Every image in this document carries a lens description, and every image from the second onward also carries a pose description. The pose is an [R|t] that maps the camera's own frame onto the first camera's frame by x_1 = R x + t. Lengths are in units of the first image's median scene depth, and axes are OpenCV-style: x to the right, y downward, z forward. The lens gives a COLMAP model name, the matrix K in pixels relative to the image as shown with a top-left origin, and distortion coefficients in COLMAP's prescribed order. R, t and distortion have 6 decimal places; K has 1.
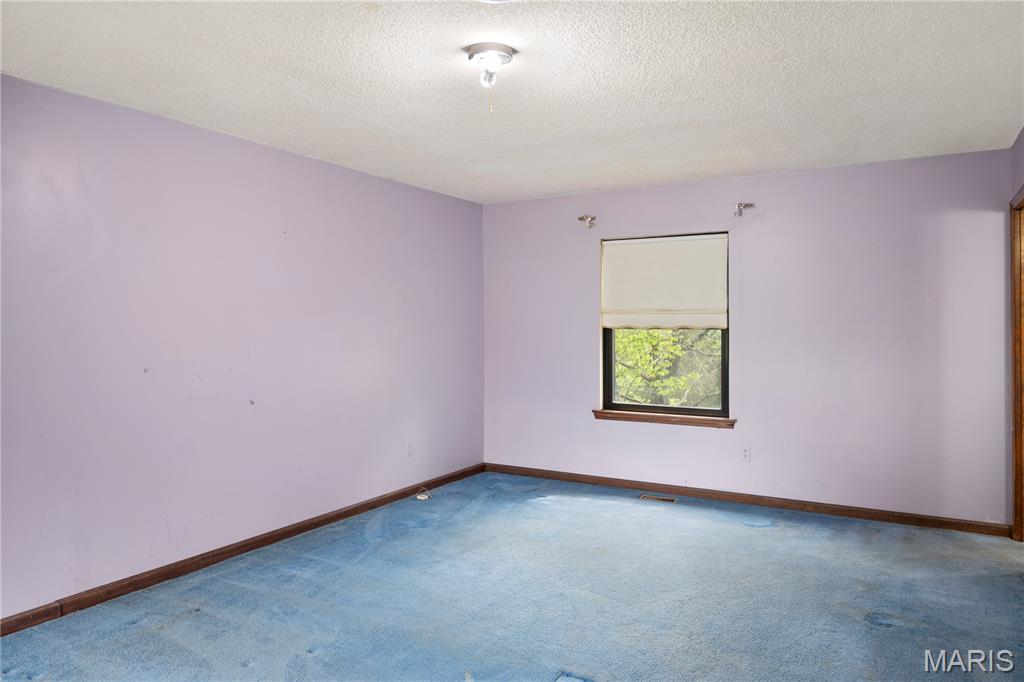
lens RADIAL K [[686.1, 0, 507.9], [0, 686.1, 328.1], [0, 0, 1]] dist [-0.007009, -0.002227]
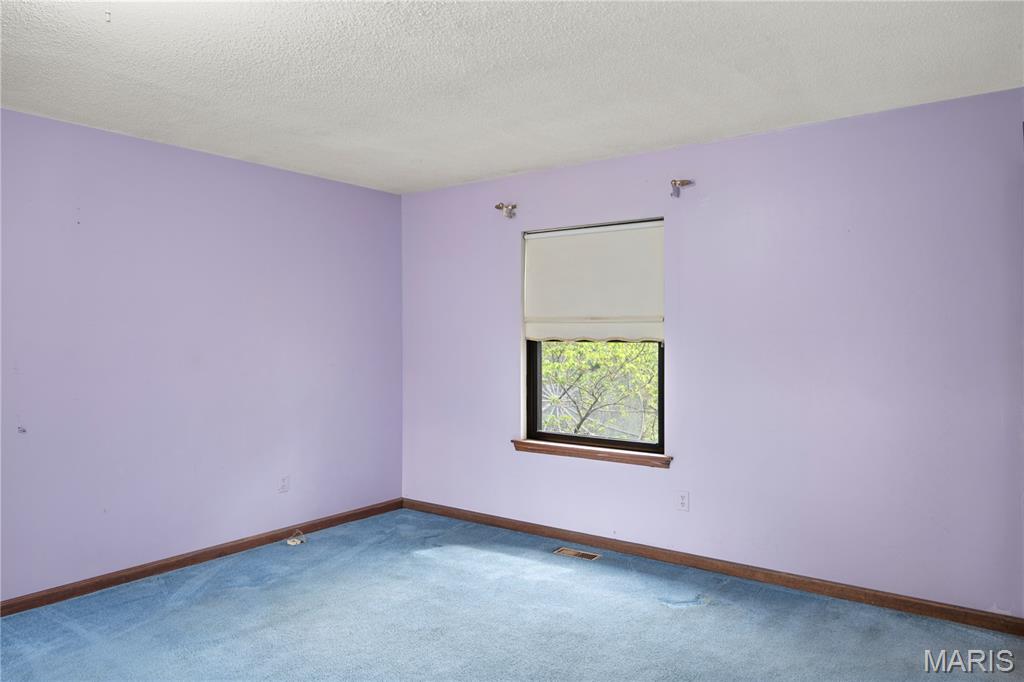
lens RADIAL K [[692.0, 0, 512.0], [0, 692.0, 341.0], [0, 0, 1]] dist [-0.006224, -0.000891]
pose [[0.994772, 0.001553, -0.102104, 0.233283], [-0.001554, 0.999999, 0.000079, 0.001080], [0.102104, 0.000080, 0.994774, 0.196060]]
